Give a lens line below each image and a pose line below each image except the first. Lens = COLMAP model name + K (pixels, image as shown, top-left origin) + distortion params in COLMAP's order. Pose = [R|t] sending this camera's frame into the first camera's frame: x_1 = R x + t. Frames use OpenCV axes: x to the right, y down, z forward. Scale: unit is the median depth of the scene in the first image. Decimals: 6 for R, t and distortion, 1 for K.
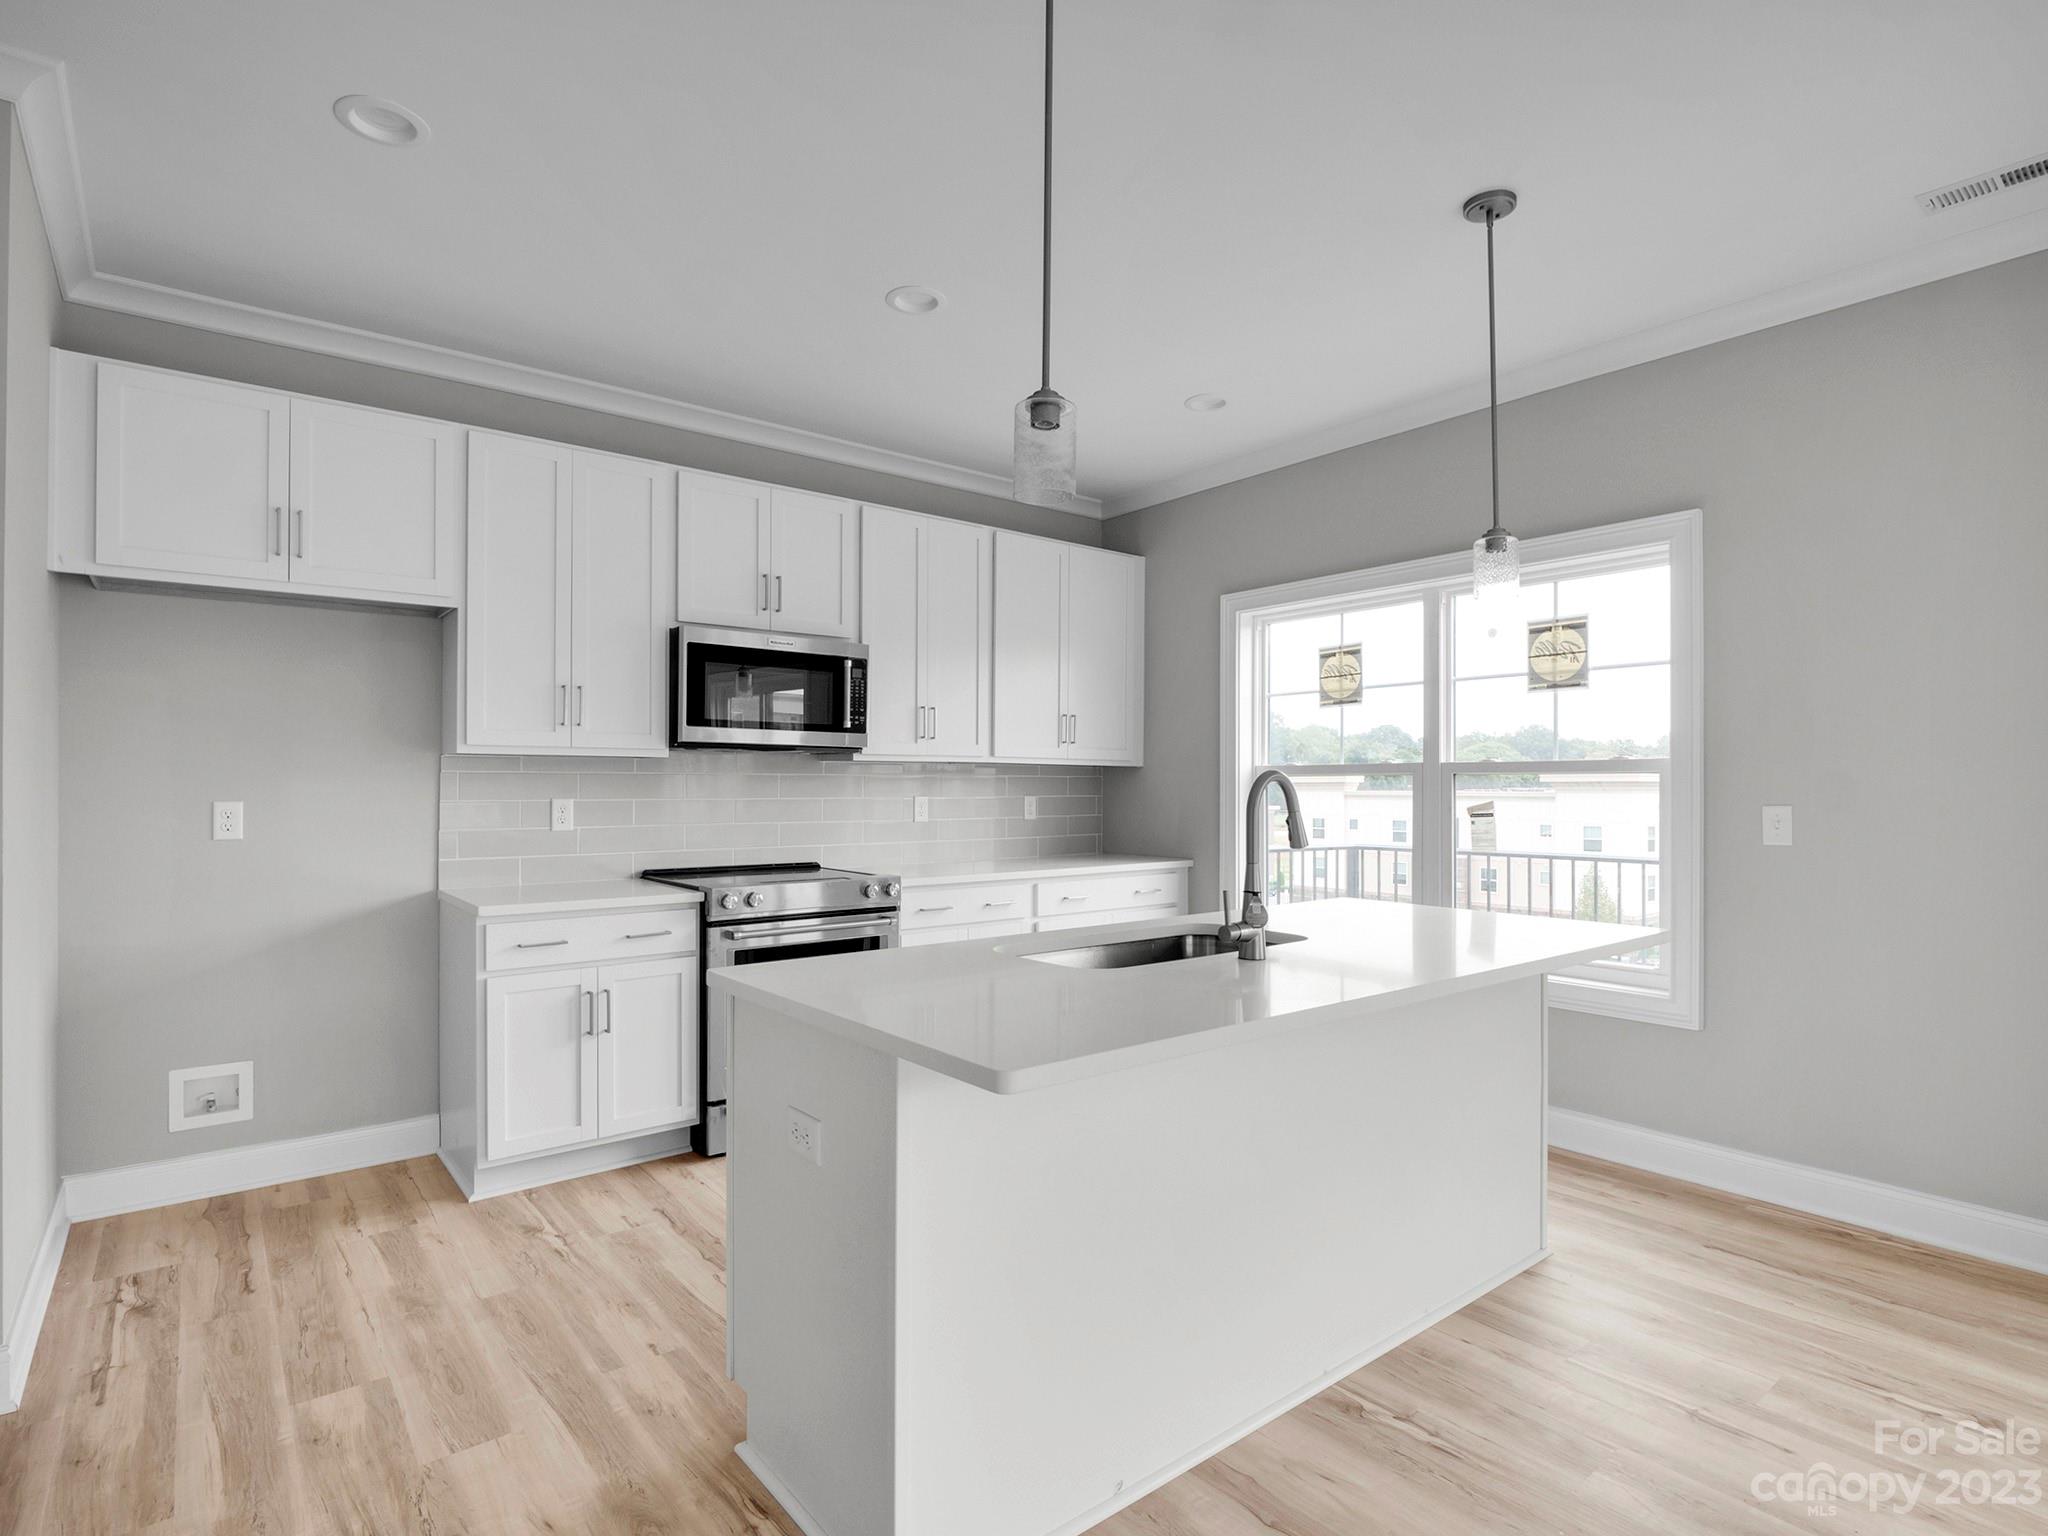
lens RADIAL K [[1055.8, 0, 1019.9], [0, 1055.8, 779.2], [0, 0, 1]] dist [-0.017582, 0.002823]
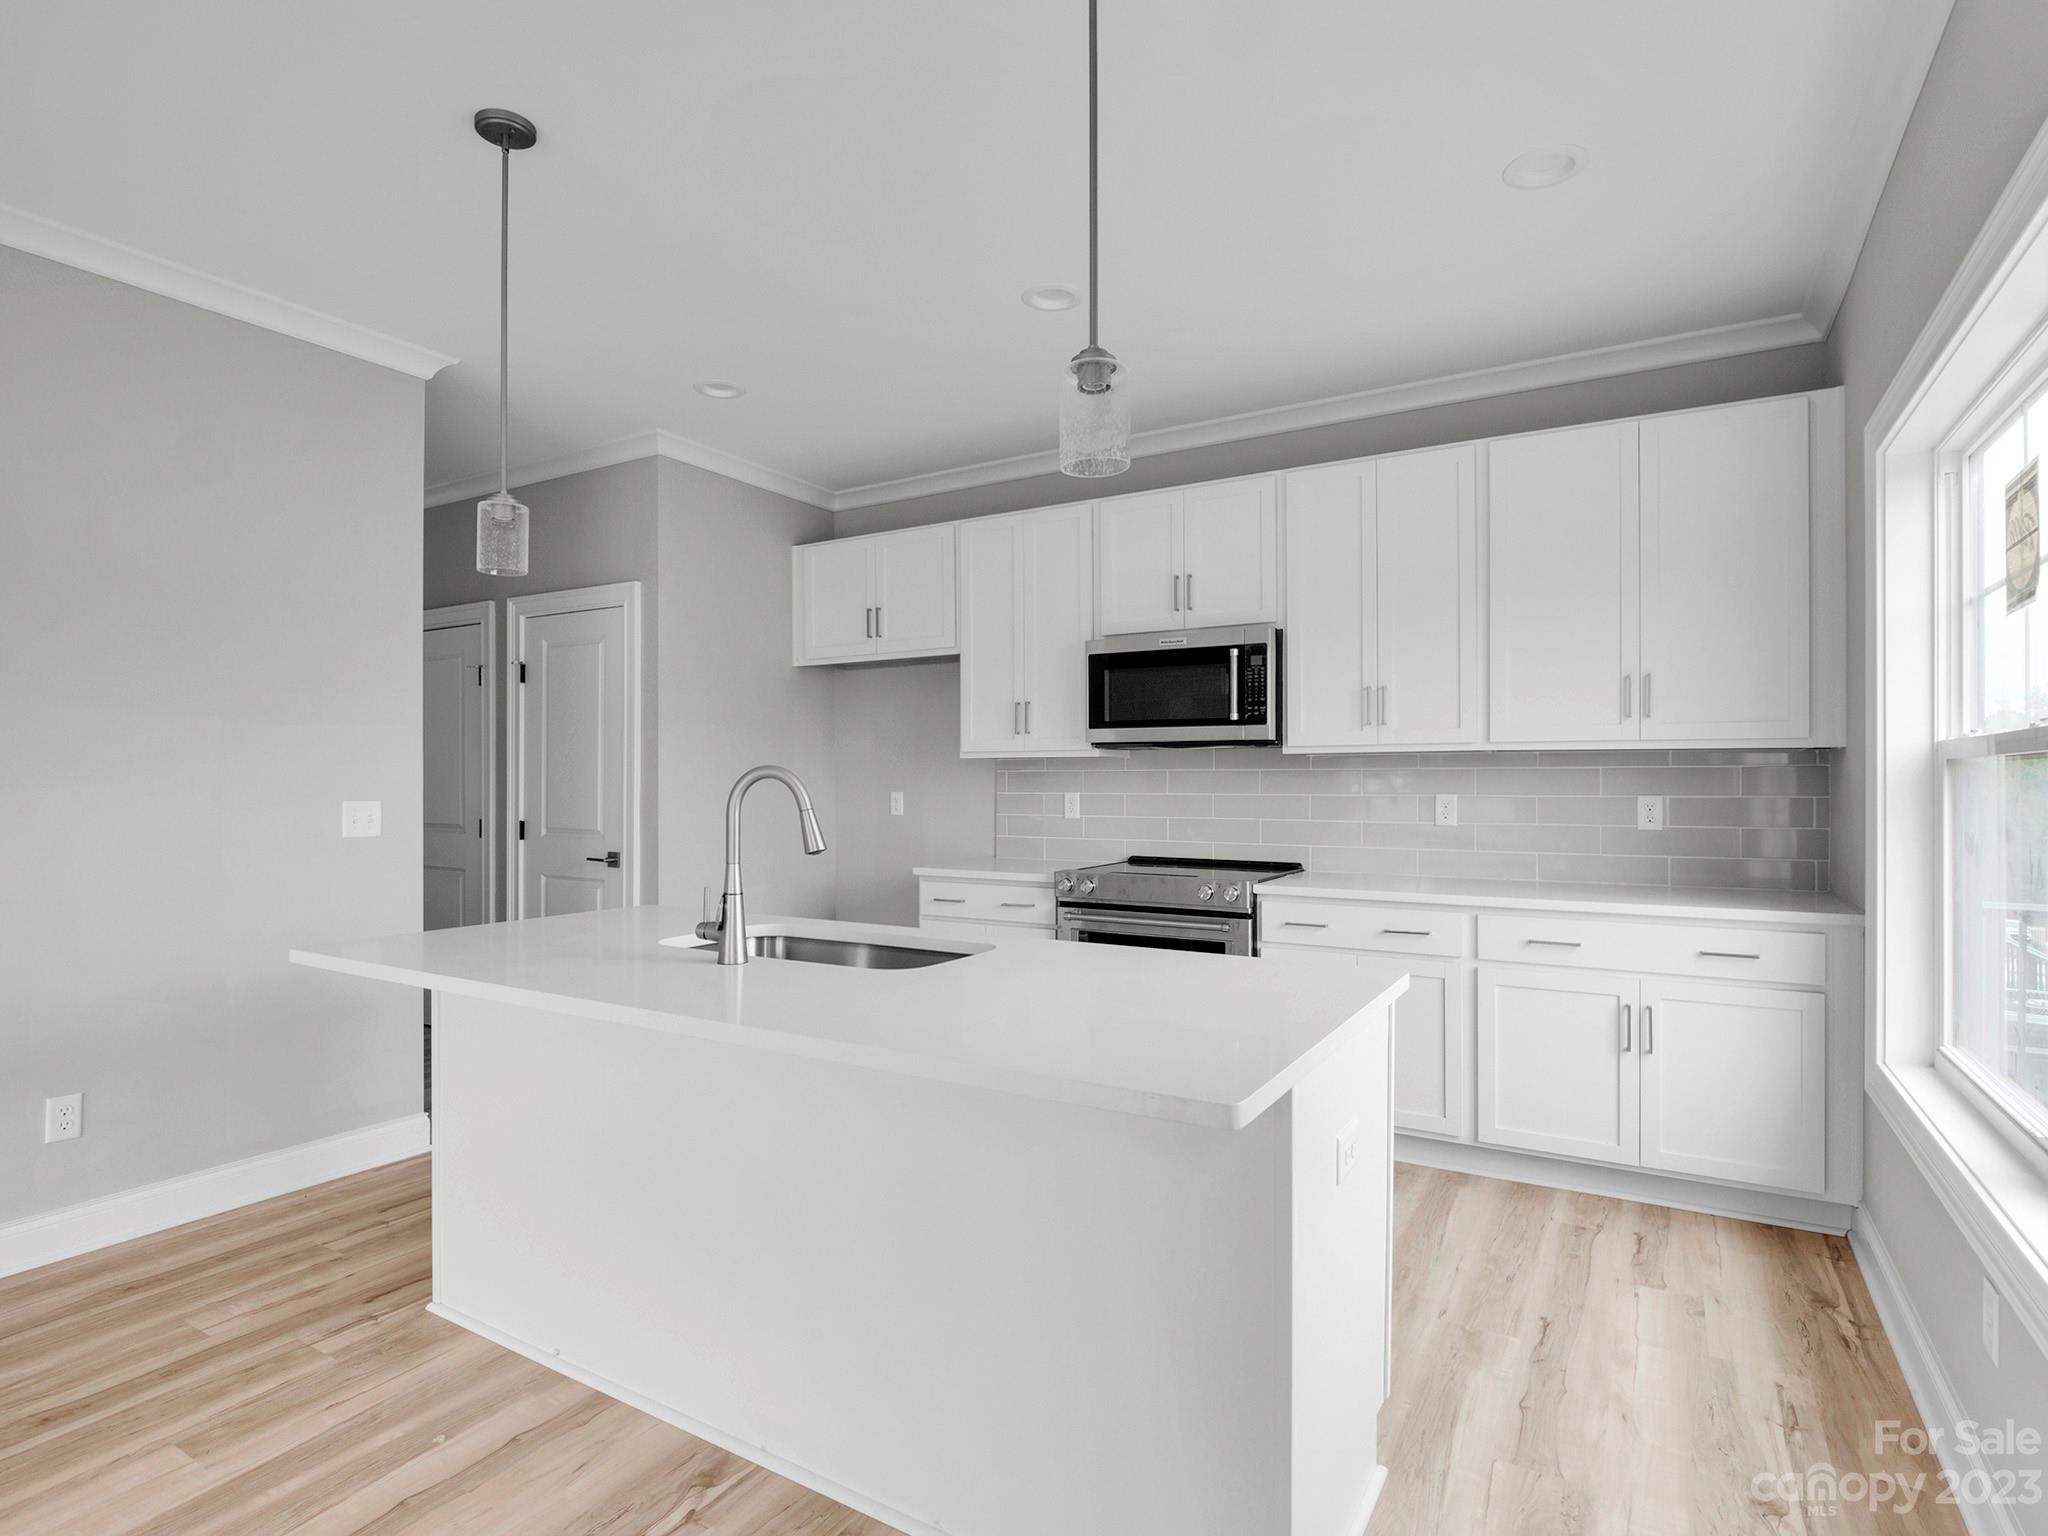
lens RADIAL K [[1055.8, 0, 1012.6], [0, 1055.8, 754.8], [0, 0, 1]] dist [-0.017582, 0.002823]
pose [[0.339292, -0.025463, -0.940336, 0.665709], [0.006376, 0.999673, -0.024769, 0.004774], [0.940659, 0.002409, 0.339343, 0.498565]]
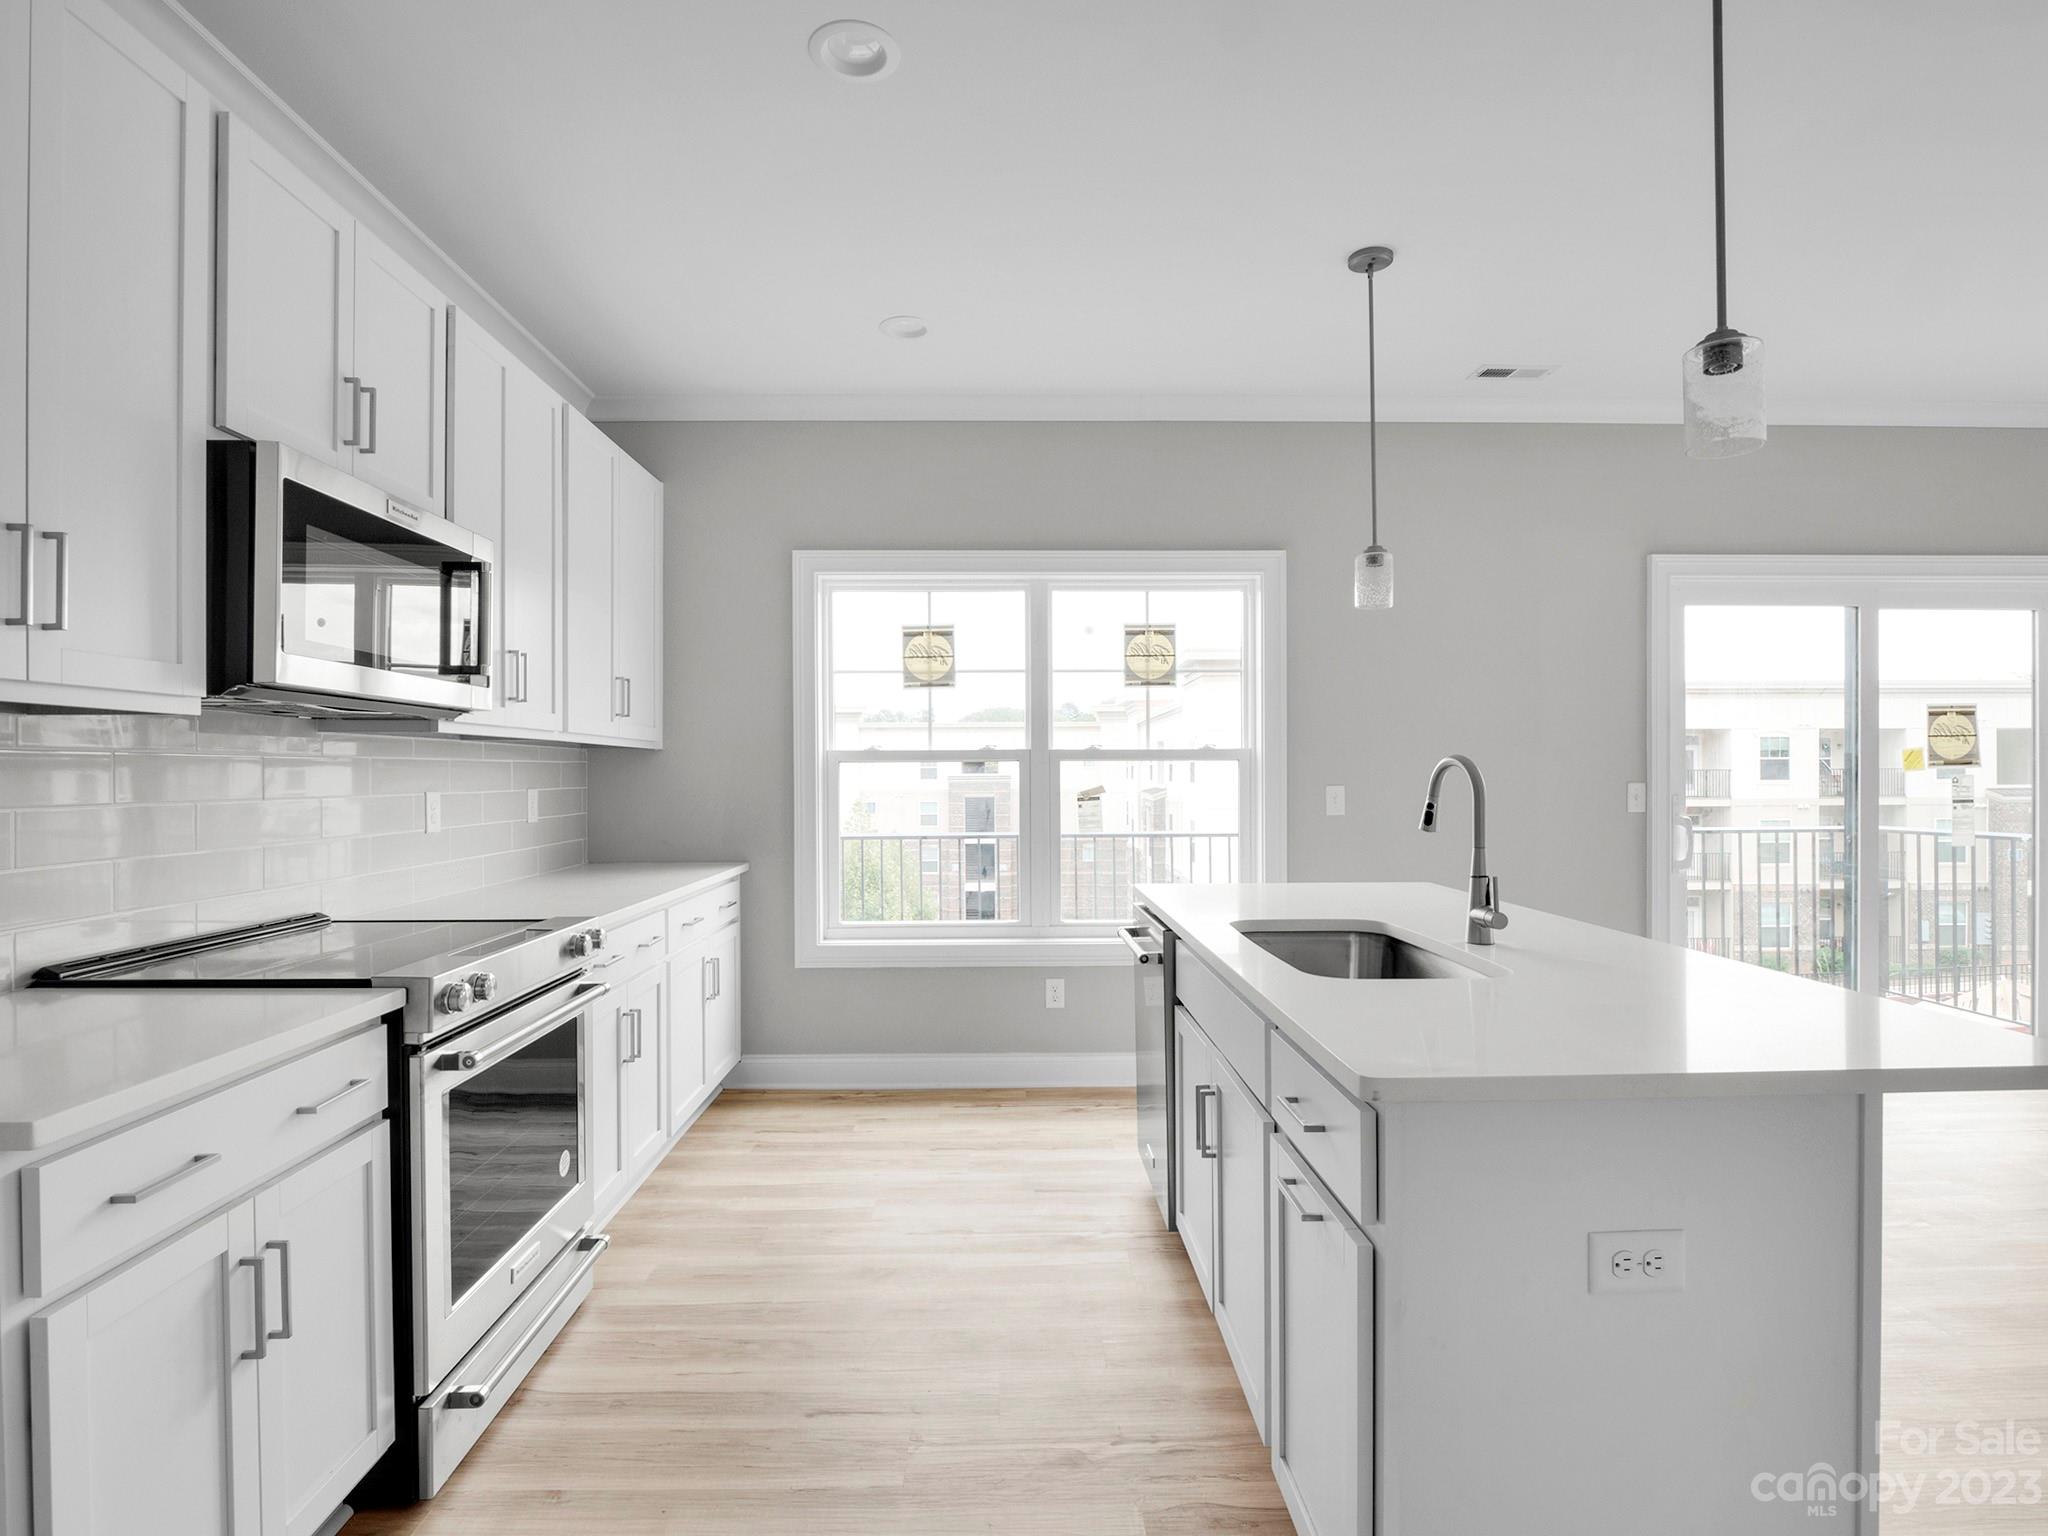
lens RADIAL K [[1055.8, 0, 1024.0], [0, 1055.8, 779.0], [0, 0, 1]] dist [-0.017582, 0.002823]
pose [[0.601129, -0.008349, 0.799108, -0.458999], [-0.000281, 0.999943, 0.010659, 0.001598], [-0.799152, -0.006632, 0.601093, 0.409132]]
